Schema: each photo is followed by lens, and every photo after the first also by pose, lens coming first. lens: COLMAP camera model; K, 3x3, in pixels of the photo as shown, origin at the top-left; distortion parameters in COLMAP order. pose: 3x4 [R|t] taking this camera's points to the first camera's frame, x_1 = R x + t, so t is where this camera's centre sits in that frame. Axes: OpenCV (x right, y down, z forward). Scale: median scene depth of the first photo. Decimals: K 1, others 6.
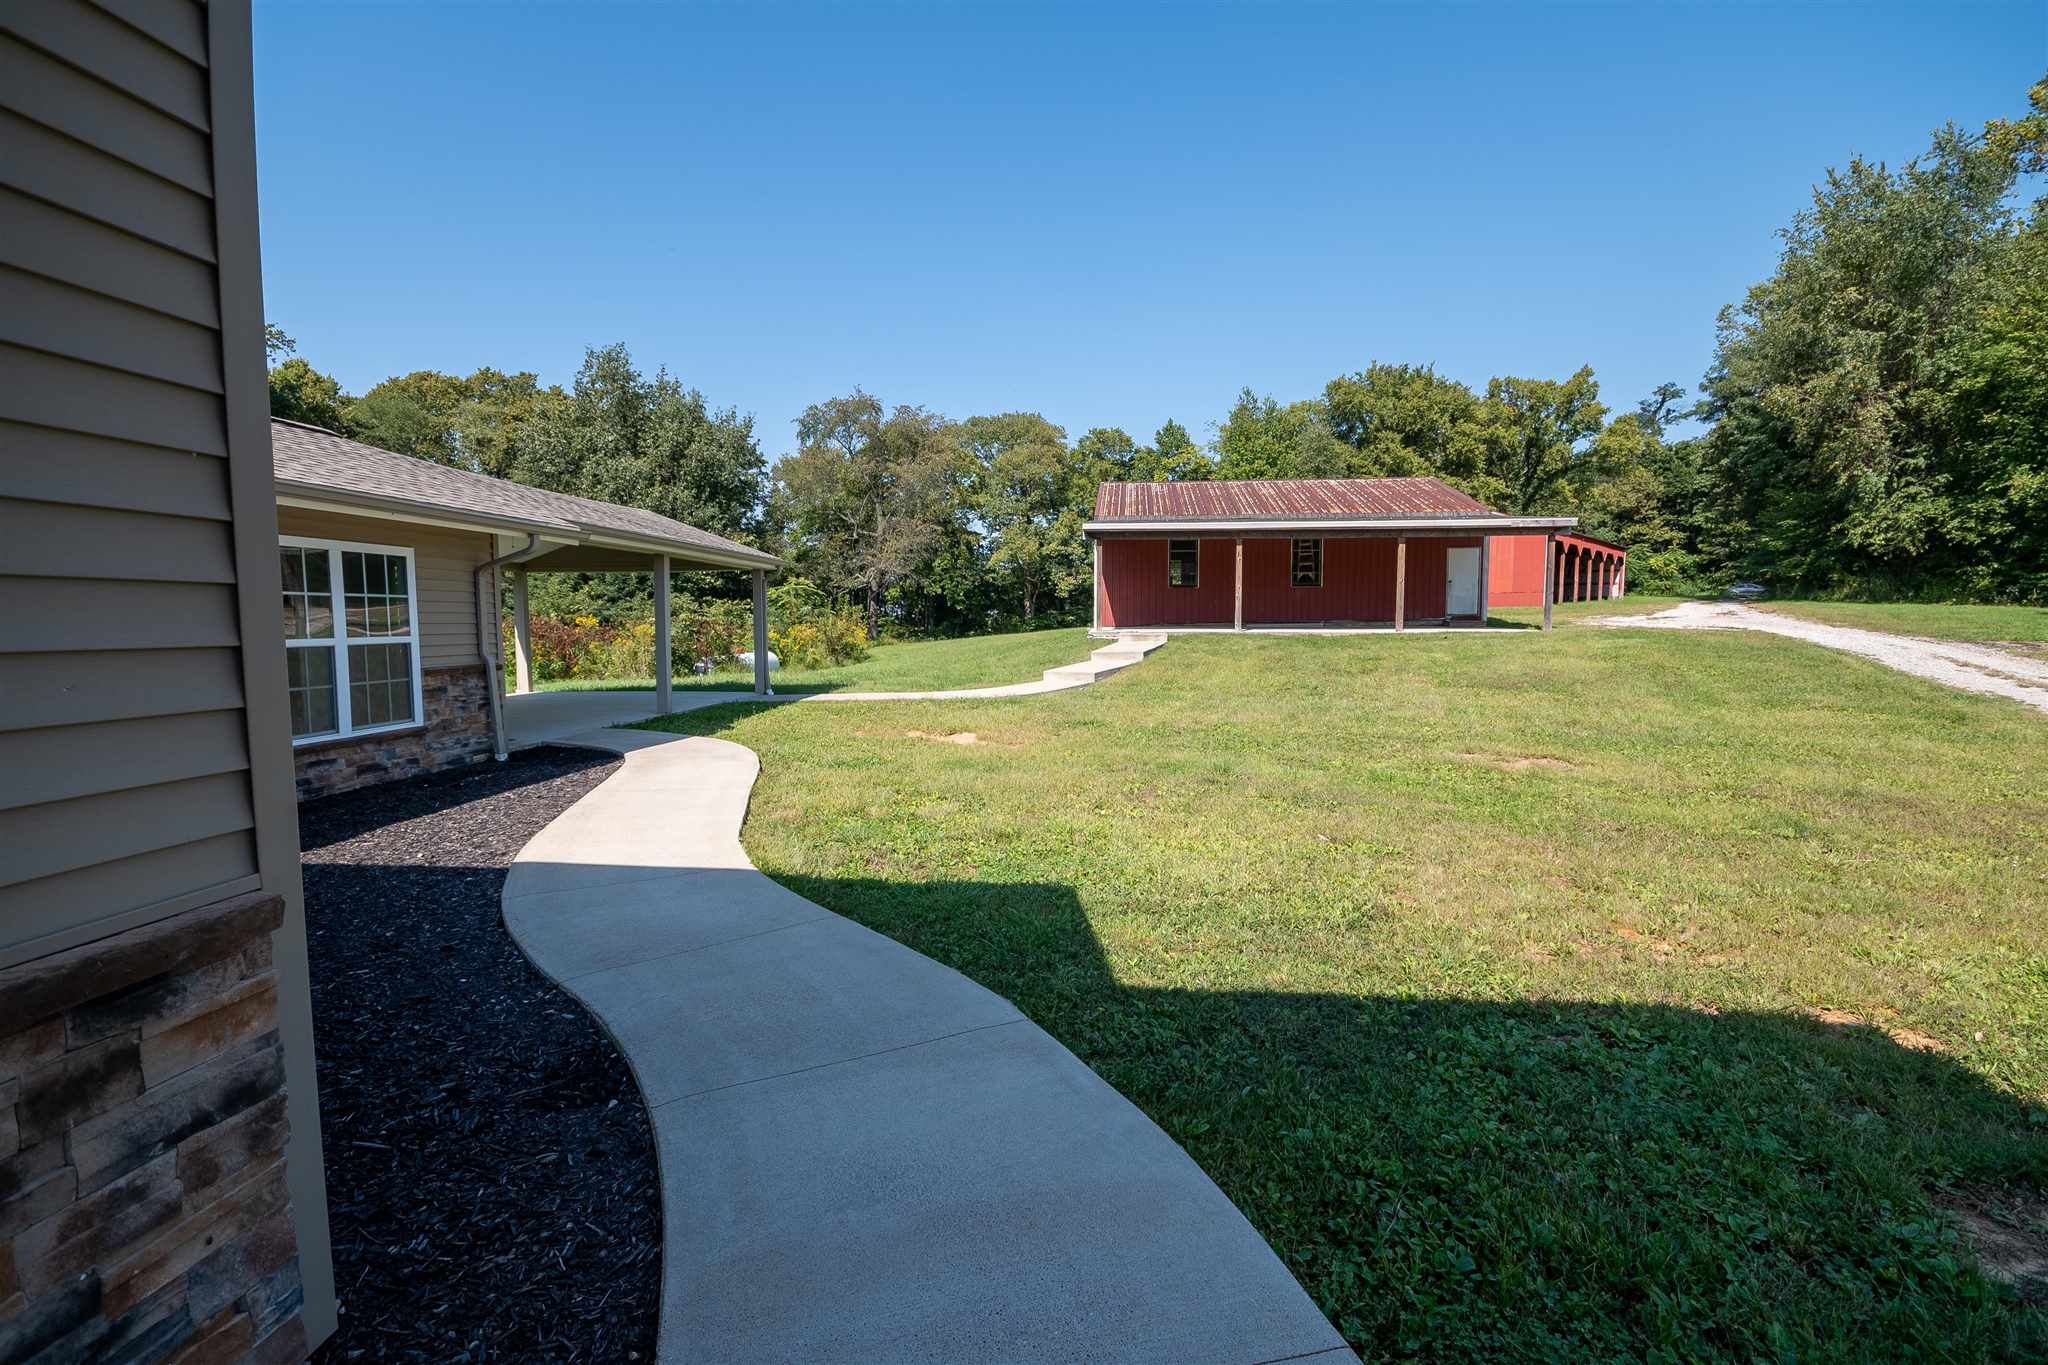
lens RADIAL K [[882.5, 0, 1024.0], [0, 882.5, 682.5], [0, 0, 1]] dist [0.012702, -0.014254]
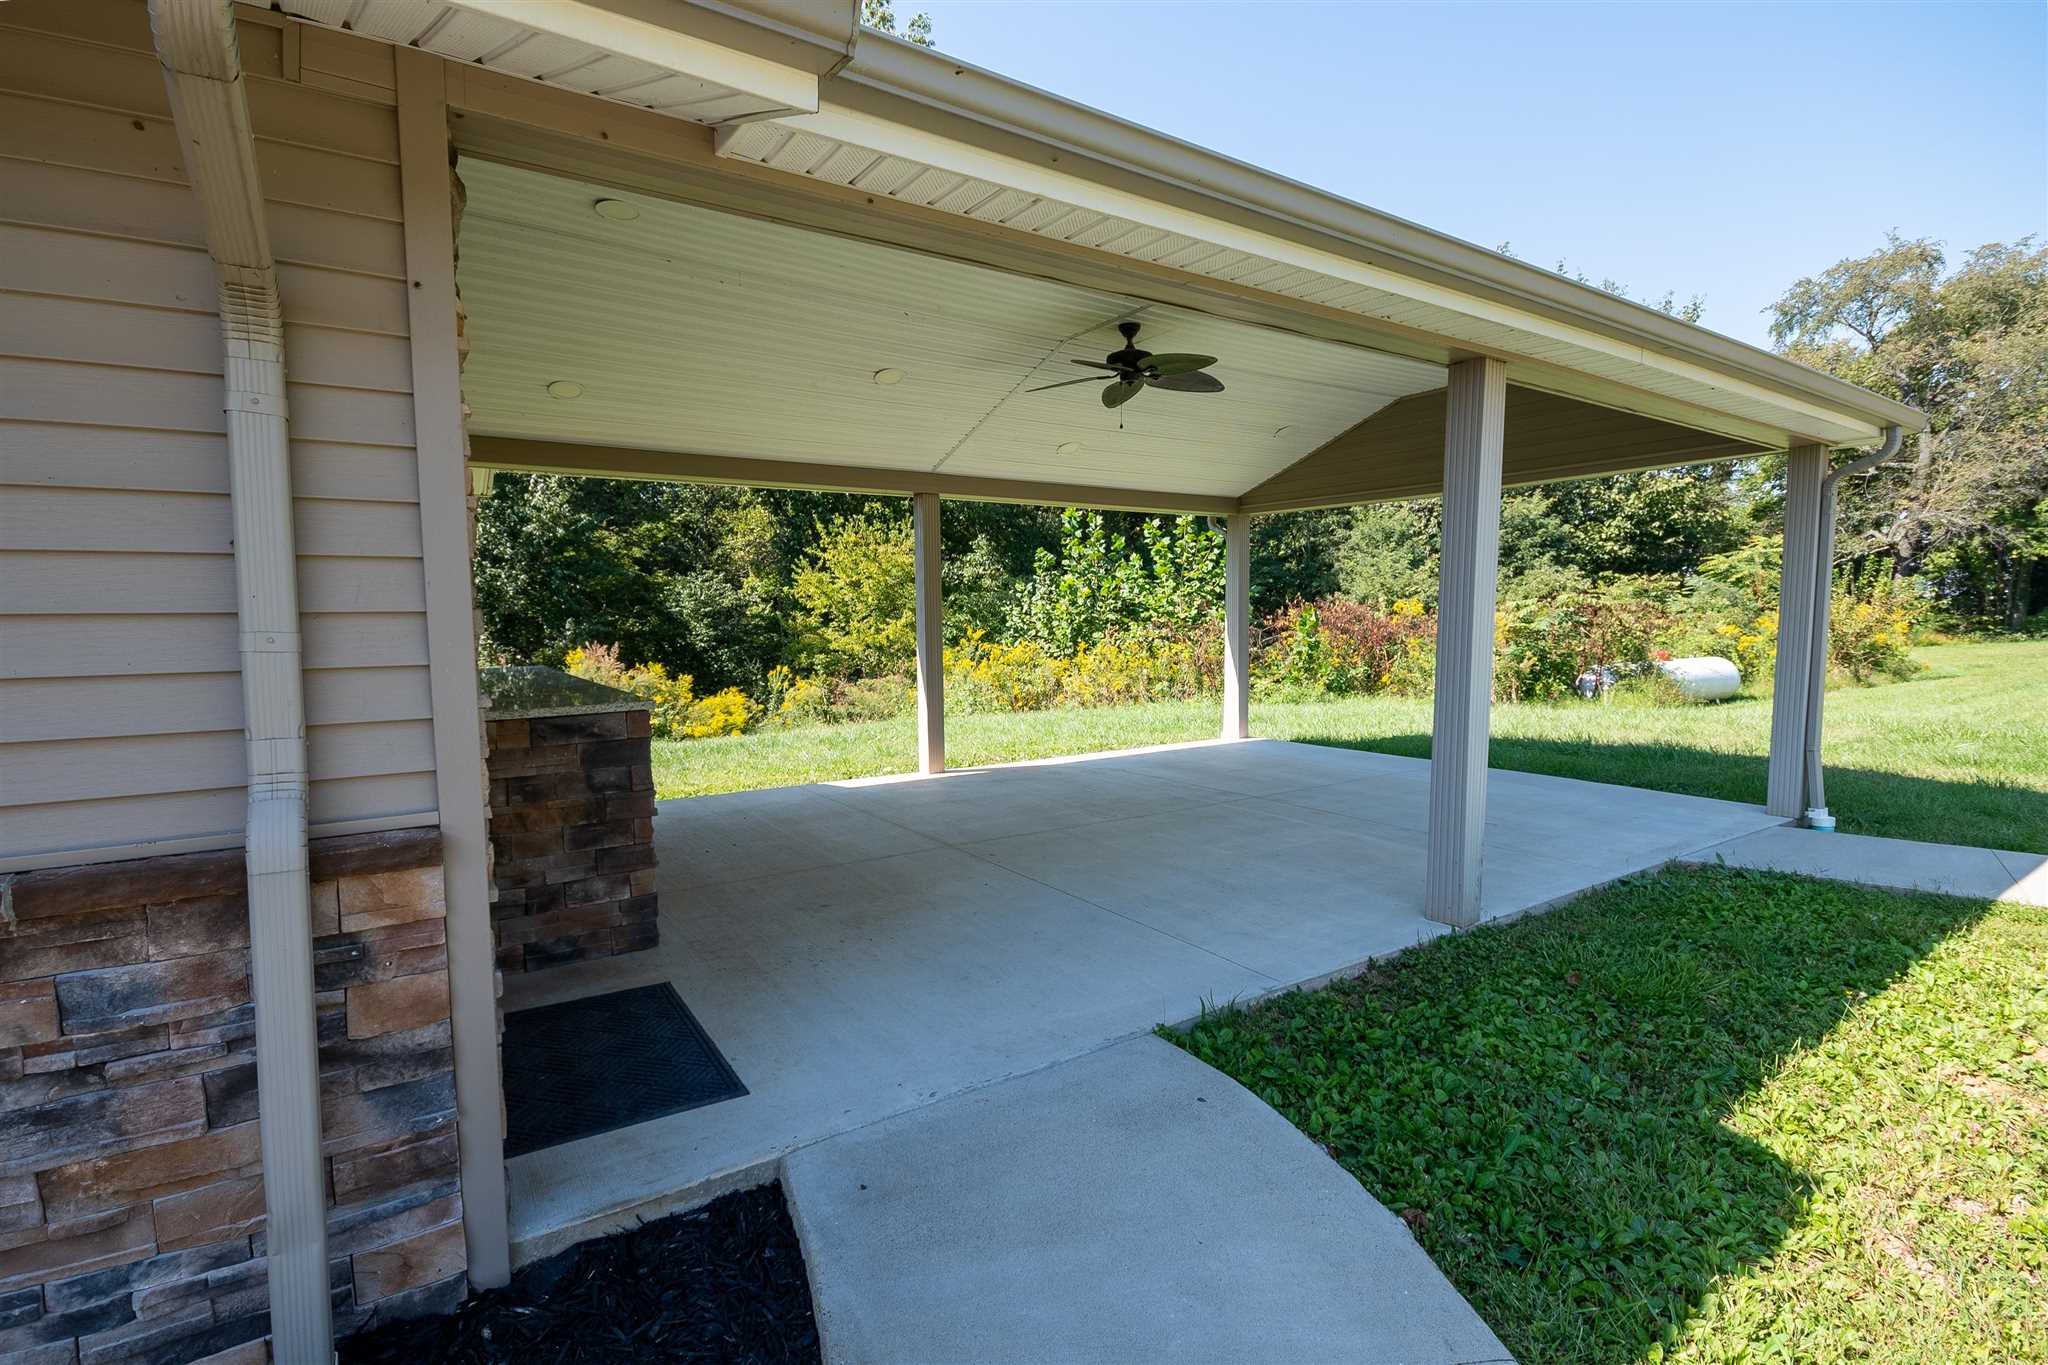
lens RADIAL K [[882.5, 0, 1024.0], [0, 882.5, 682.5], [0, 0, 1]] dist [0.012702, -0.014254]
pose [[0.608532, 0.062094, -0.791096, -0.077184], [-0.050089, 0.997951, 0.039801, -0.013991], [0.791947, 0.015405, 0.610396, 0.204687]]
